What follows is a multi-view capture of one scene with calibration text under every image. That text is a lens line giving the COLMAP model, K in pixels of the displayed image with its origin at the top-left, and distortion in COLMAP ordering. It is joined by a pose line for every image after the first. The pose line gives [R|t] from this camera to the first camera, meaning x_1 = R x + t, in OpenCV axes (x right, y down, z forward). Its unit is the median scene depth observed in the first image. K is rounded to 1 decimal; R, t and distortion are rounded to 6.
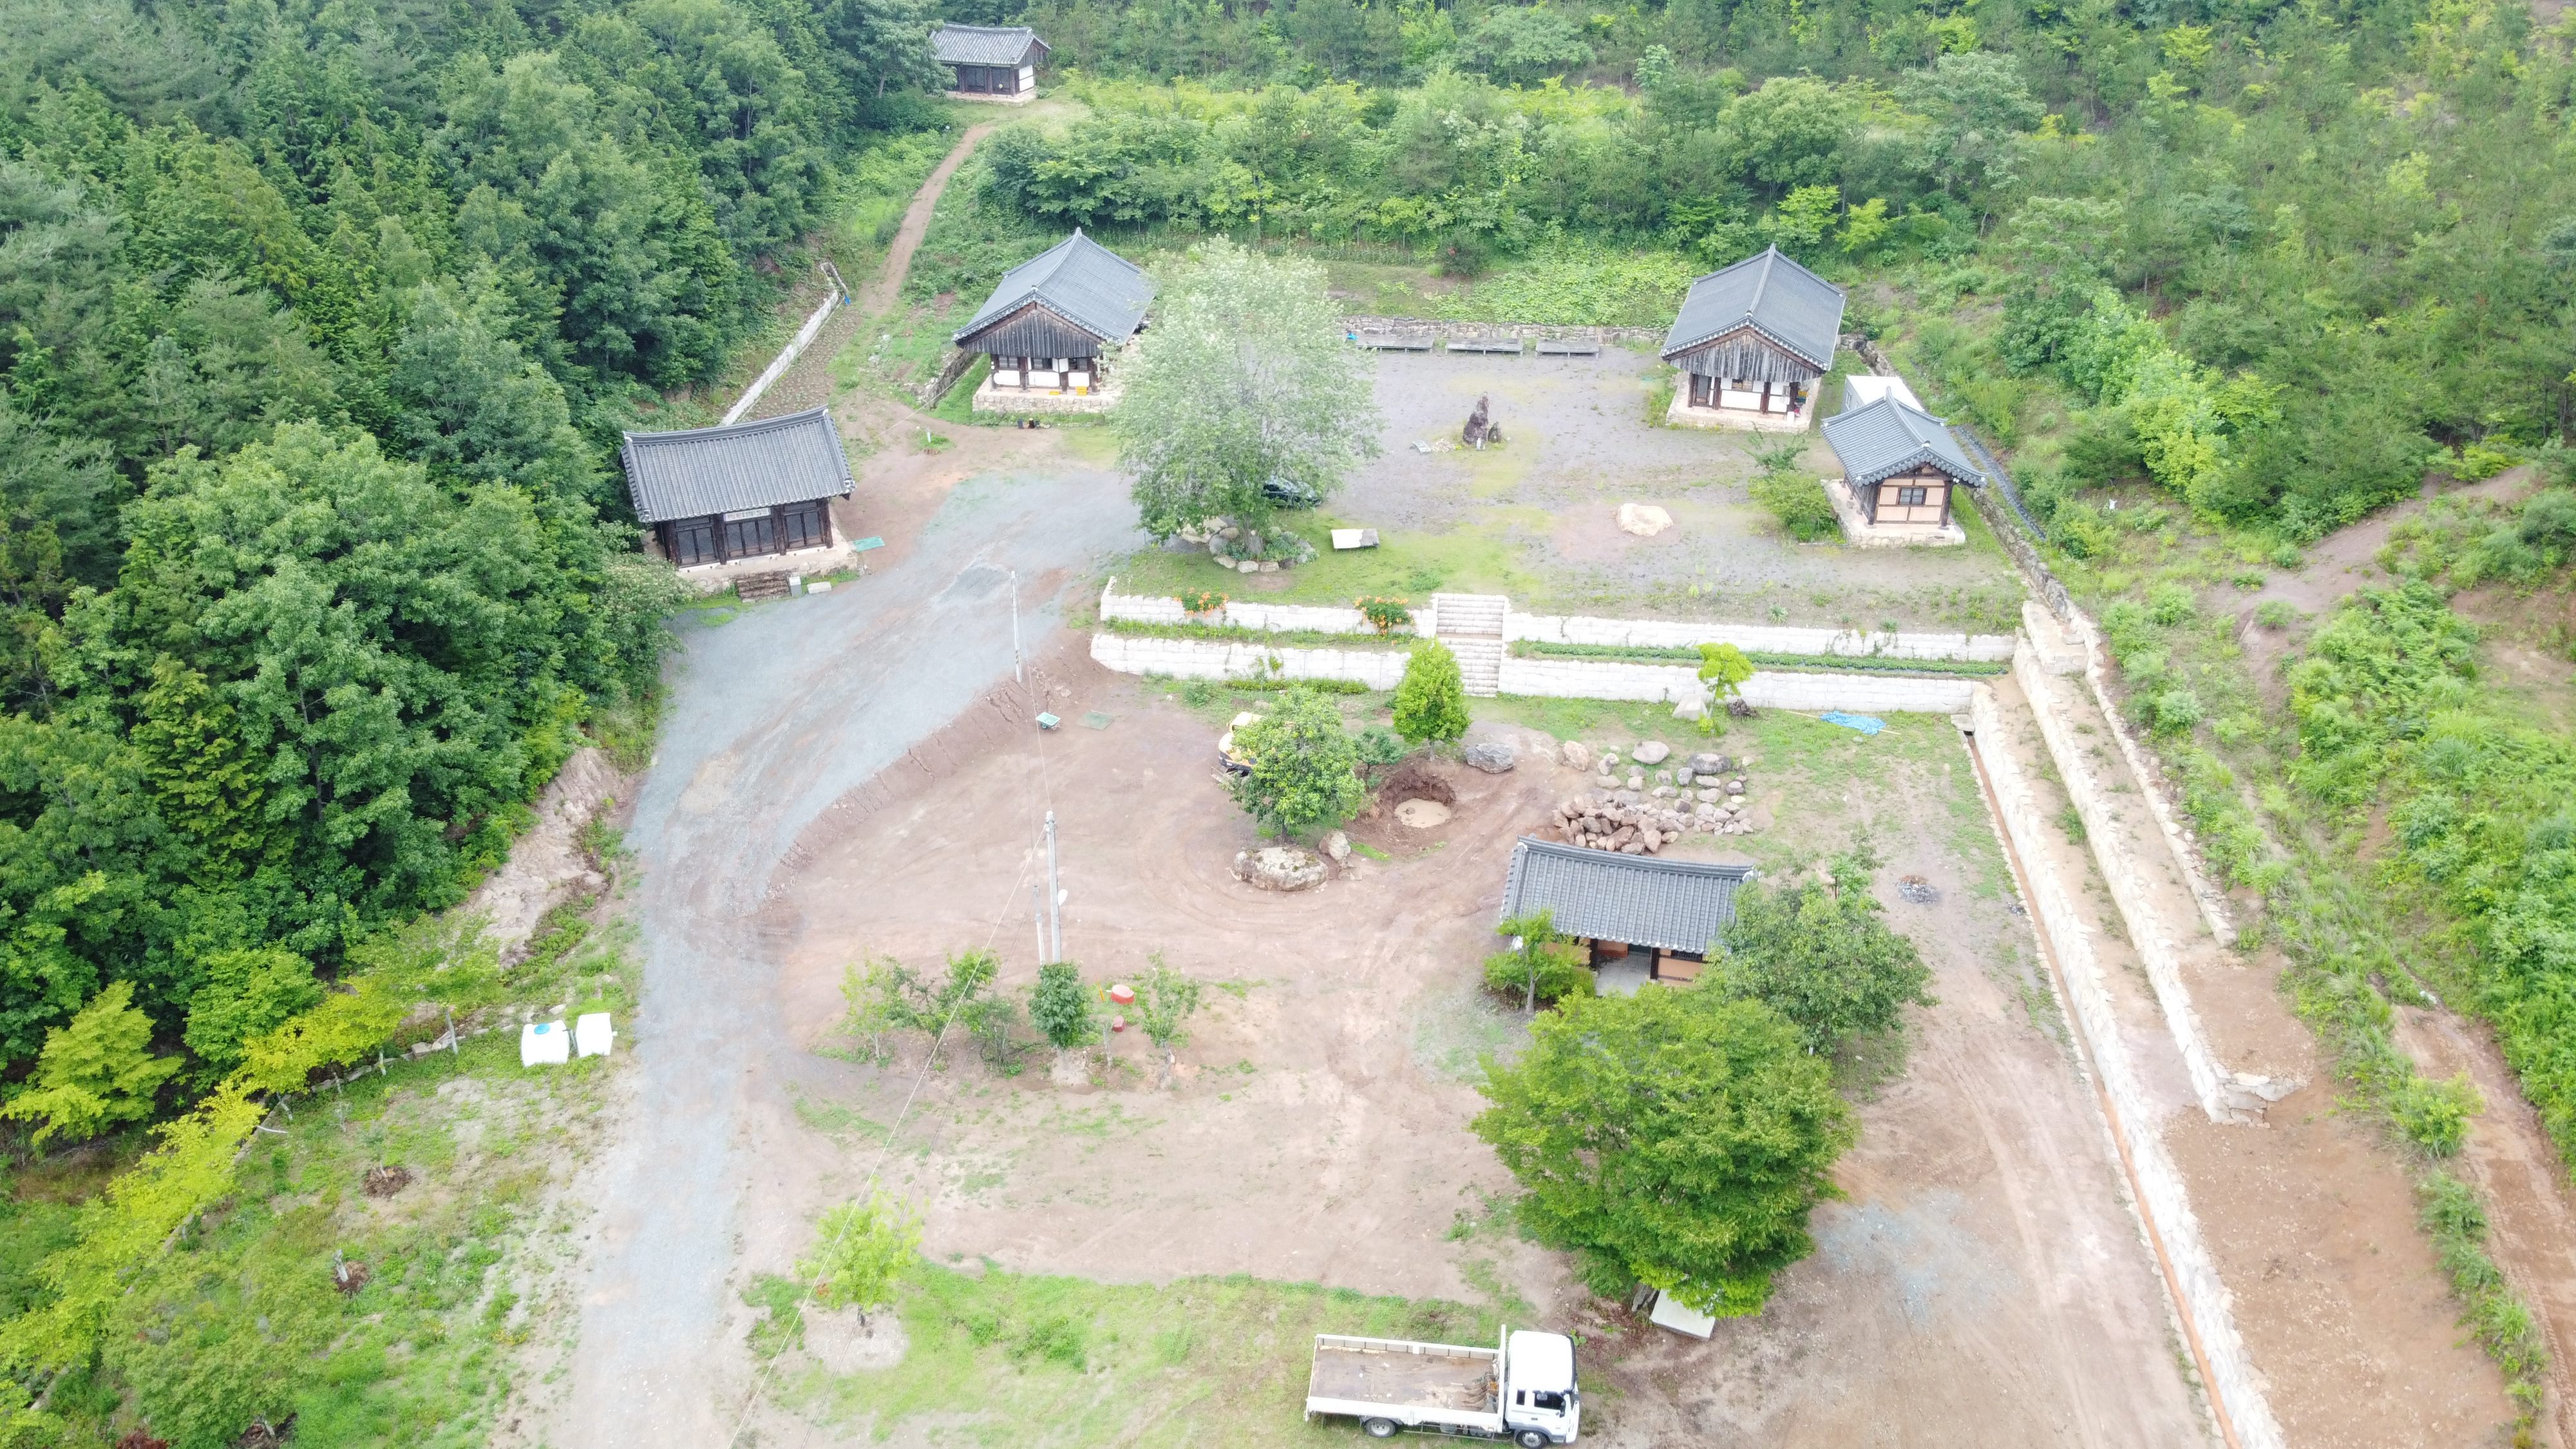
lens RADIAL K [[1975.4, 0, 1288.0], [0, 1975.4, 724.5], [0, 0, 1]] dist [-0.009148, -0.000946]
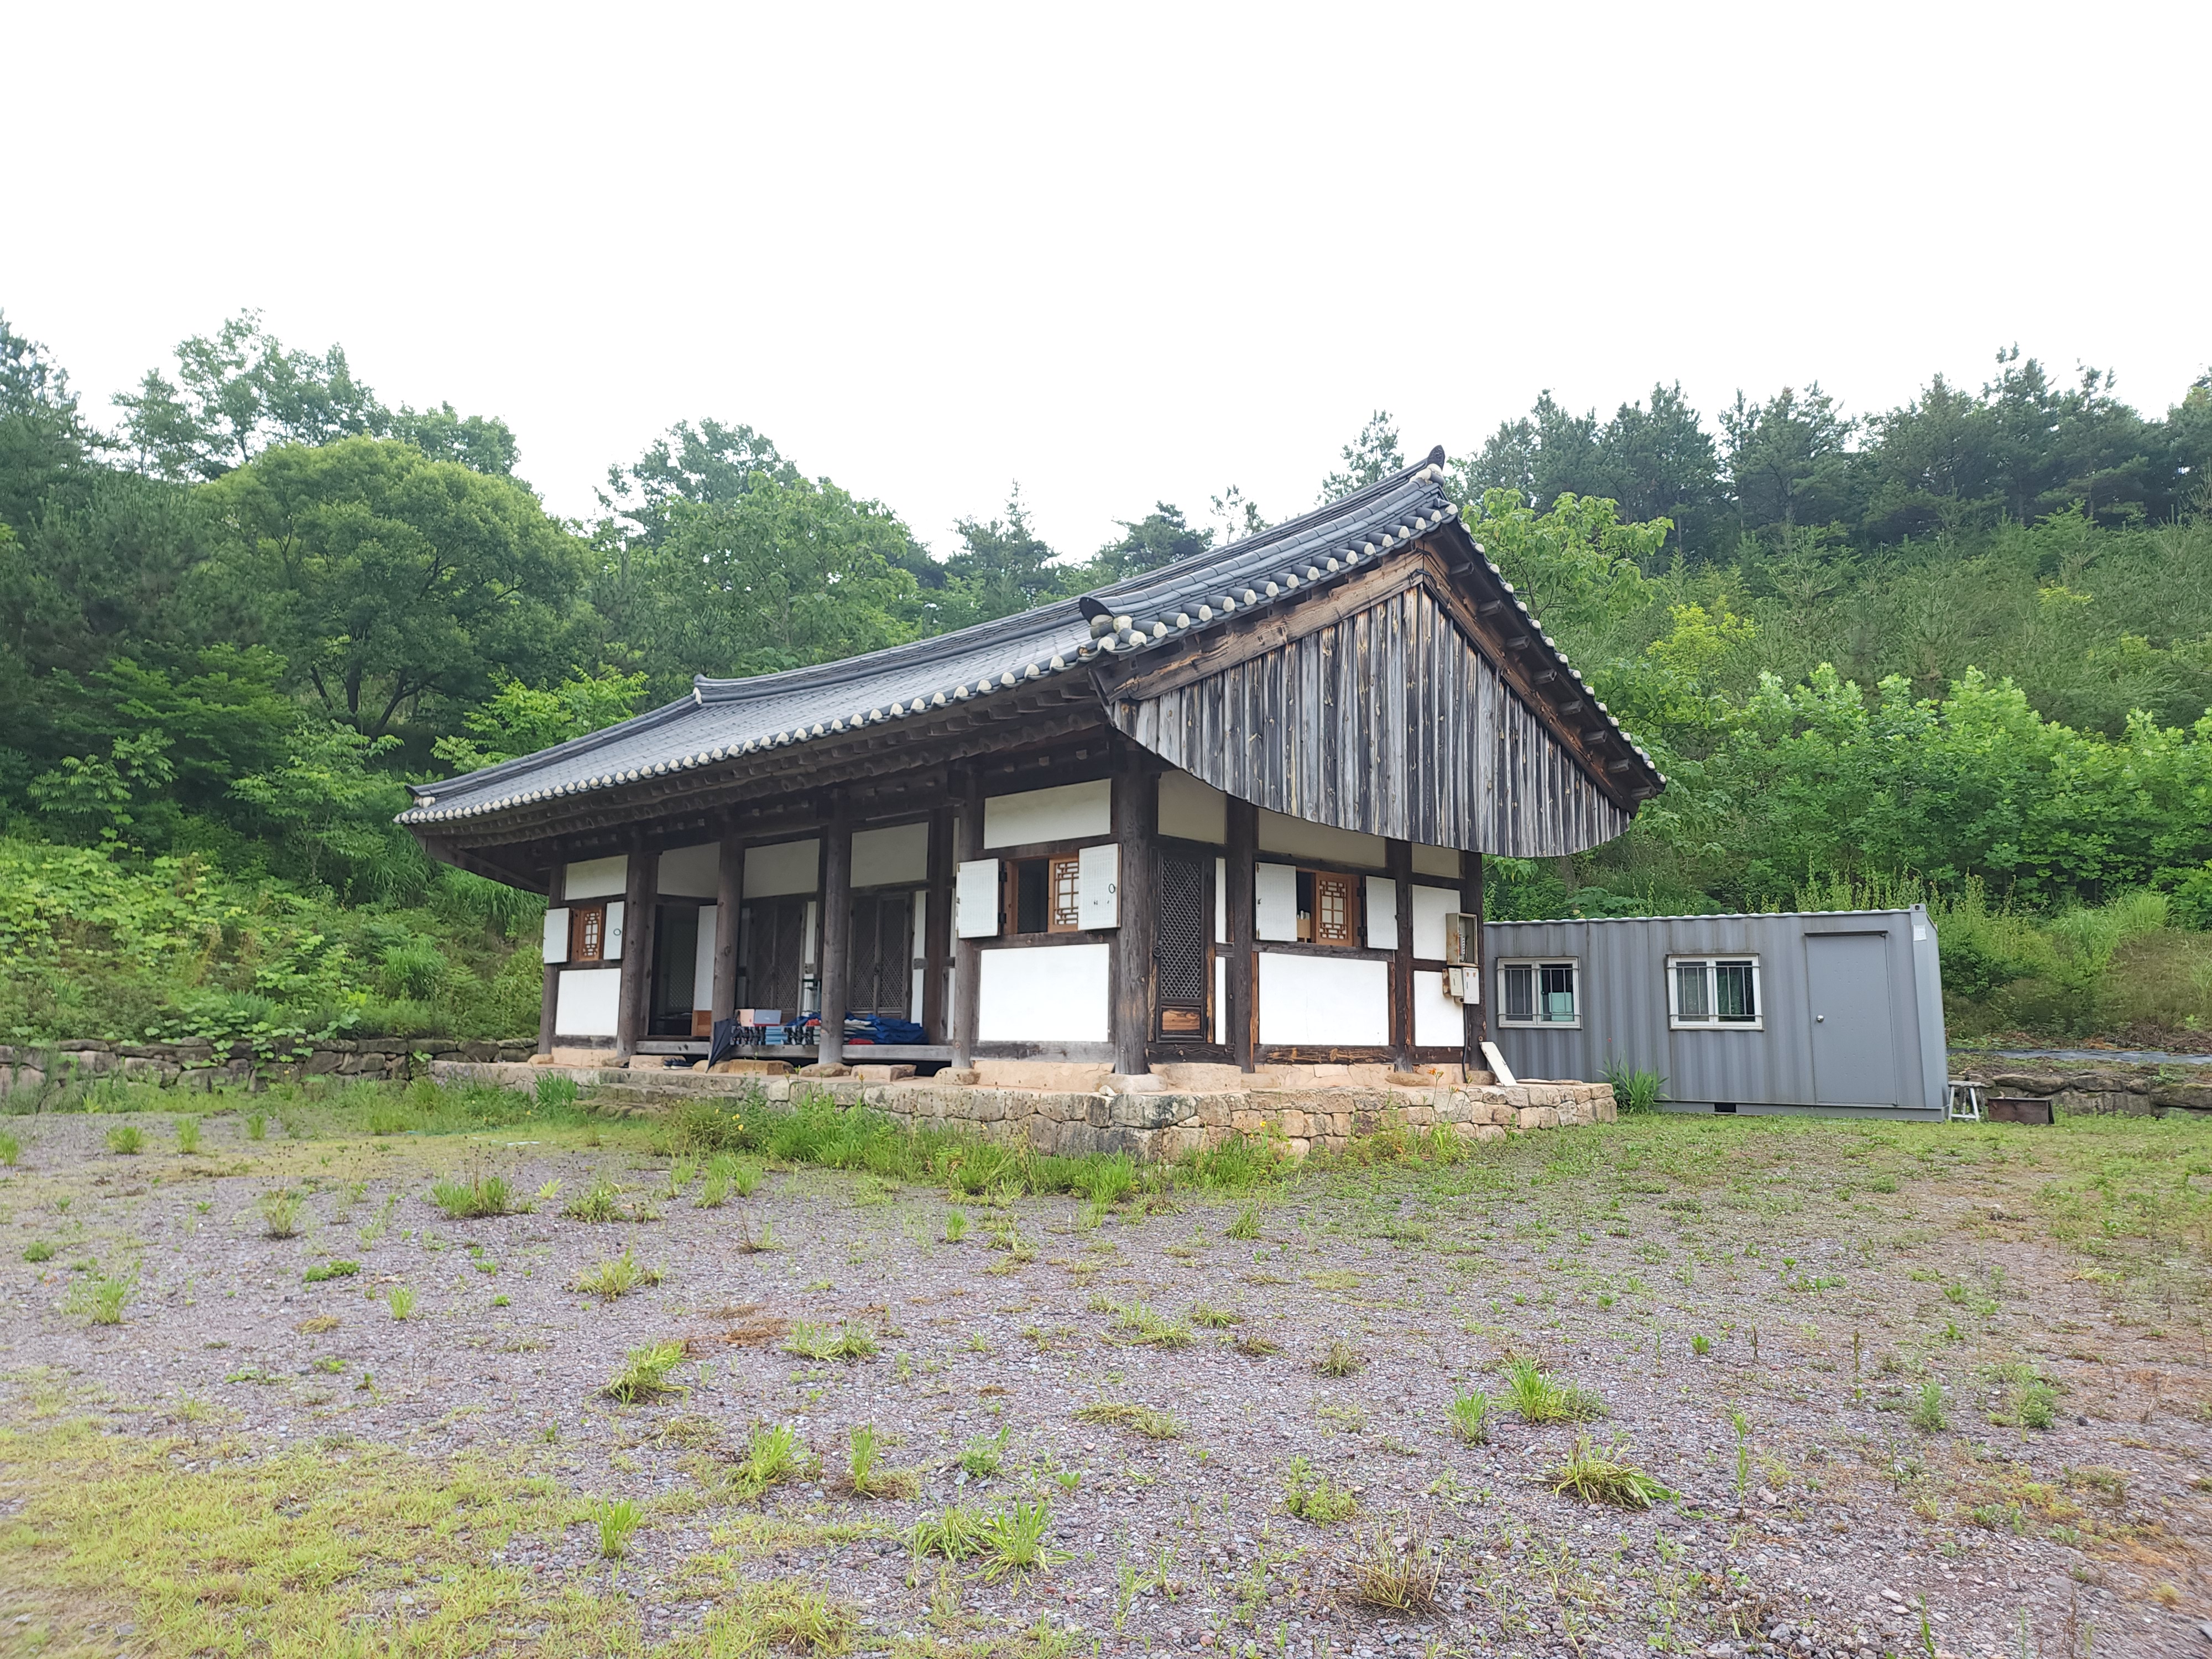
lens RADIAL K [[1481.7, 0, 1109.5], [0, 1481.7, 822.4], [0, 0, 1]] dist [0.134735, -0.158562]
pose [[0.479406, 0.127413, 0.868295, 0.112980], [0.395983, 0.851555, -0.343587, -0.160629], [-0.783178, 0.508547, 0.357787, 1.105965]]
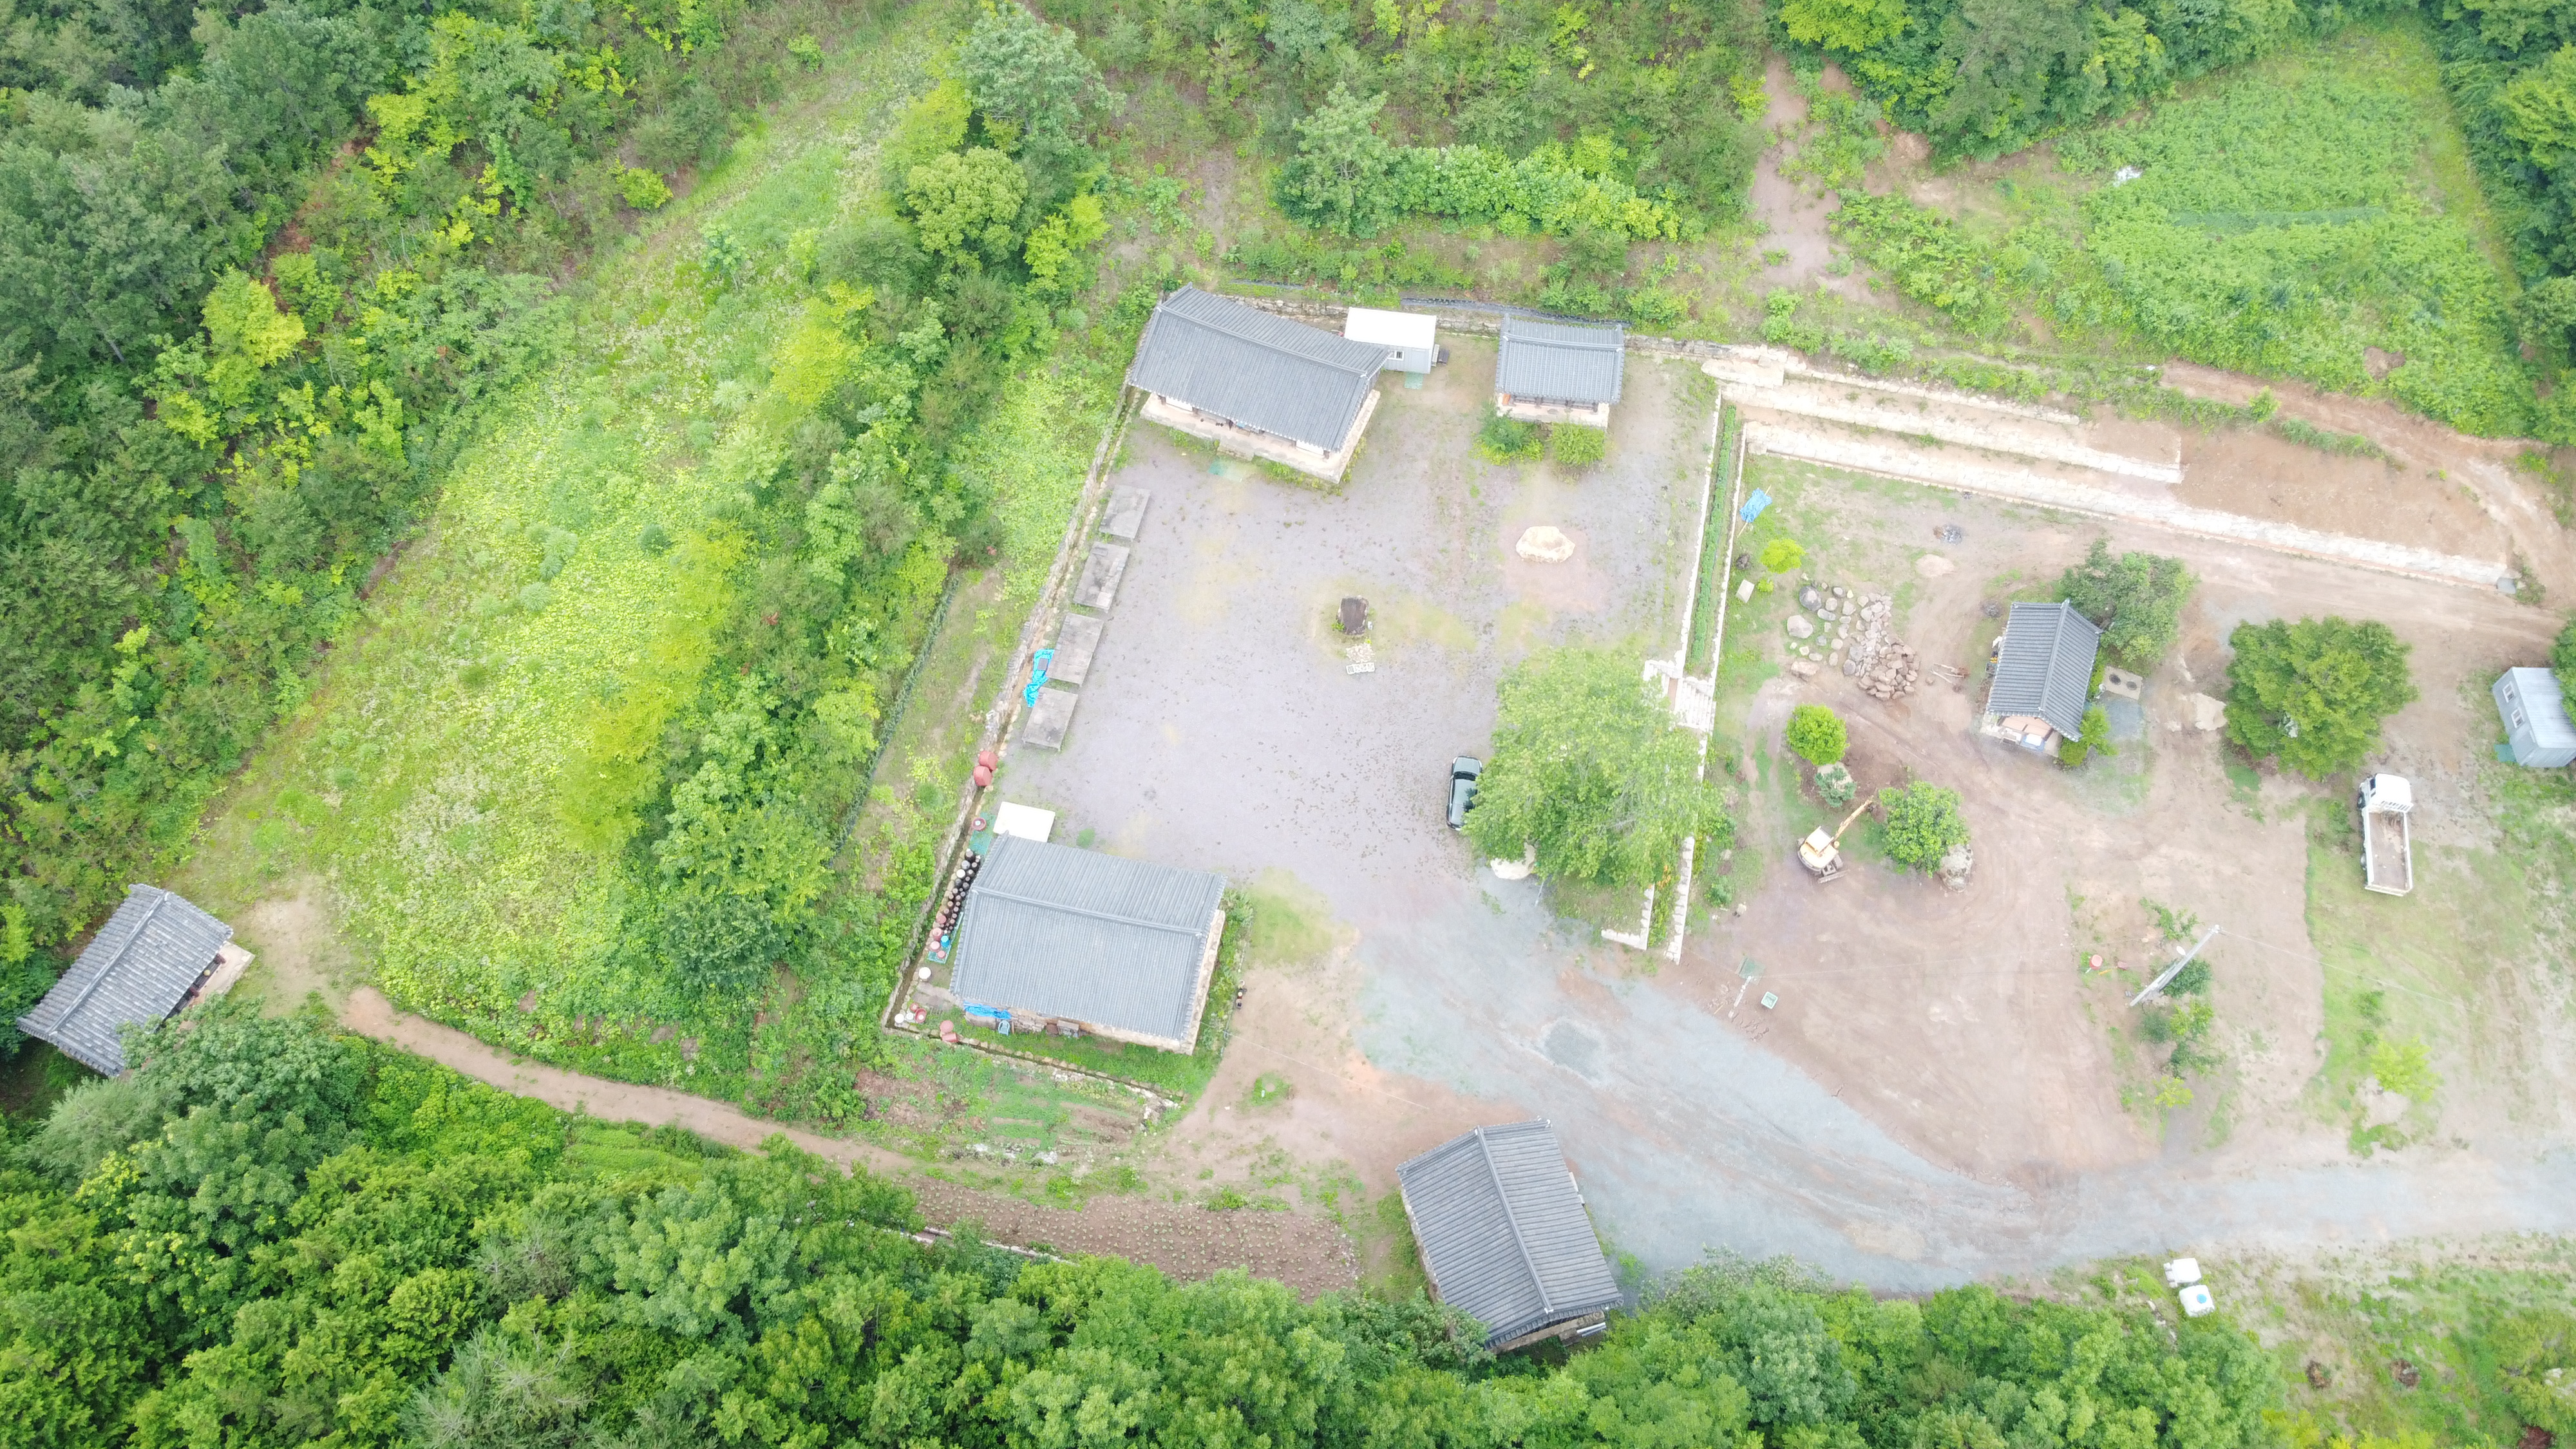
lens RADIAL K [[1975.4, 0, 1288.0], [0, 1975.4, 724.5], [0, 0, 1]] dist [-0.009148, -0.000946]
pose [[0.097295, -0.856463, 0.506957, -0.605291], [0.467905, 0.488933, 0.736213, -1.104656], [-0.878407, 0.165578, 0.448314, 0.614413]]
